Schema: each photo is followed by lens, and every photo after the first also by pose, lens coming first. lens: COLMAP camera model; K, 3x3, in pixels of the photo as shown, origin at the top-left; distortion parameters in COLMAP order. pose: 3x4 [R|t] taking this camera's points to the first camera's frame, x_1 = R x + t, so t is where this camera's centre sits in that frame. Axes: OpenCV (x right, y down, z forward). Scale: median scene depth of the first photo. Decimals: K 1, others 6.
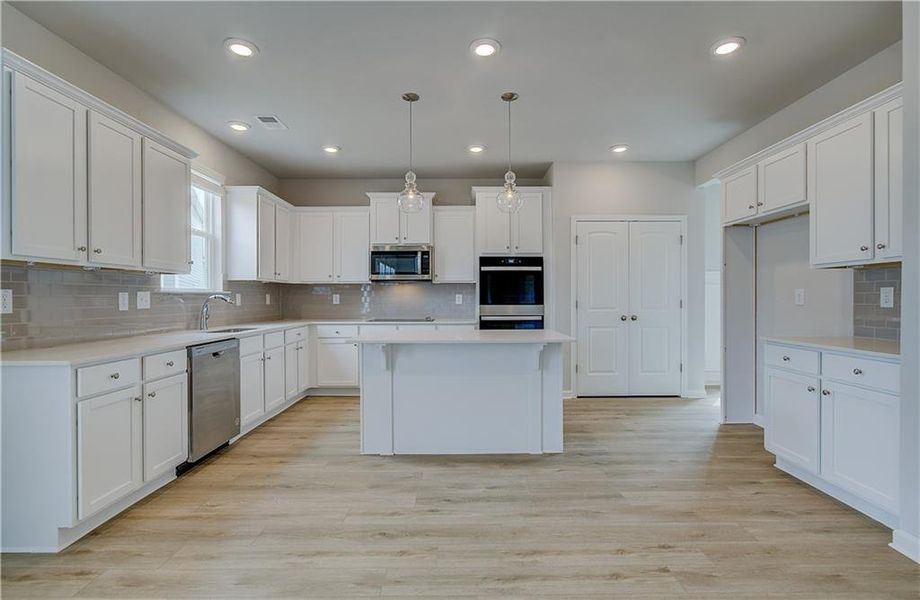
lens RADIAL K [[429.0, 0, 464.1], [0, 429.0, 302.4], [0, 0, 1]] dist [-0.000165, 0.002669]
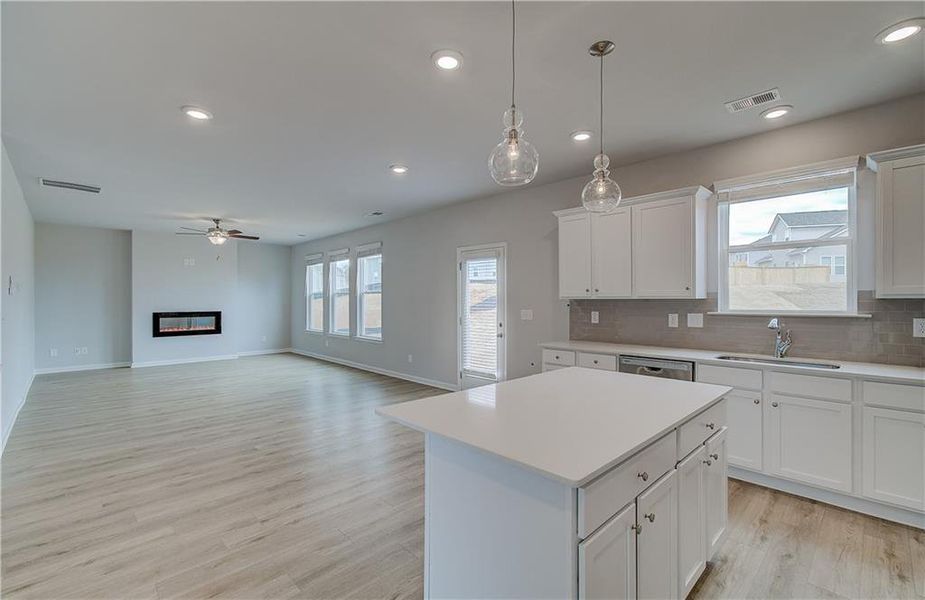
lens RADIAL K [[402.9, 0, 465.6], [0, 402.9, 303.6], [0, 0, 1]] dist [-0.000521, 0.000431]
pose [[-0.716319, 0.007112, -0.697737, 0.430608], [-0.007532, 0.999811, 0.017924, -0.056754], [0.697733, 0.018094, -0.716130, 1.134298]]
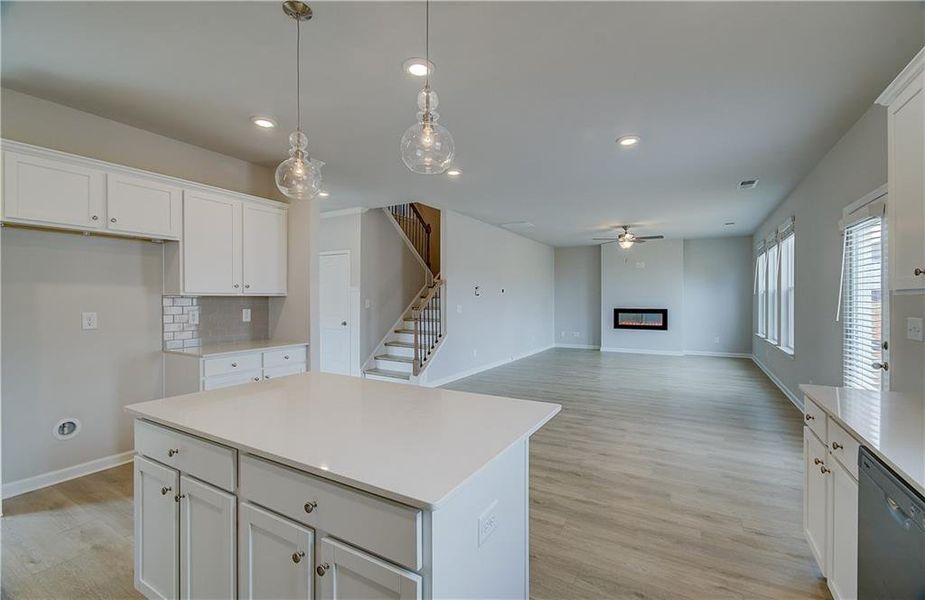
lens RADIAL K [[402.9, 0, 472.0], [0, 402.9, 297.7], [0, 0, 1]] dist [-0.000521, 0.000431]
pose [[-0.872736, 0.003069, 0.488183, -0.342712], [0.007360, 0.999949, 0.006871, -0.054103], [-0.488137, 0.009590, -0.872714, 1.195605]]
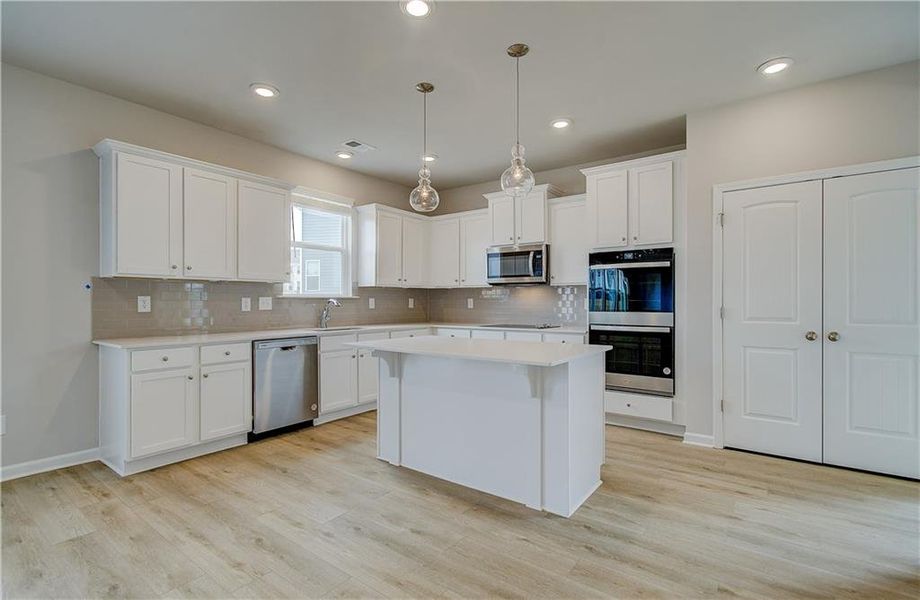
lens RADIAL K [[429.0, 0, 471.1], [0, 429.0, 301.4], [0, 0, 1]] dist [-0.000165, 0.002669]
pose [[0.806819, 0.003154, -0.590790, 0.438196], [-0.010188, 0.999911, -0.008576, -0.005114], [0.590711, 0.012938, 0.806780, 0.264815]]
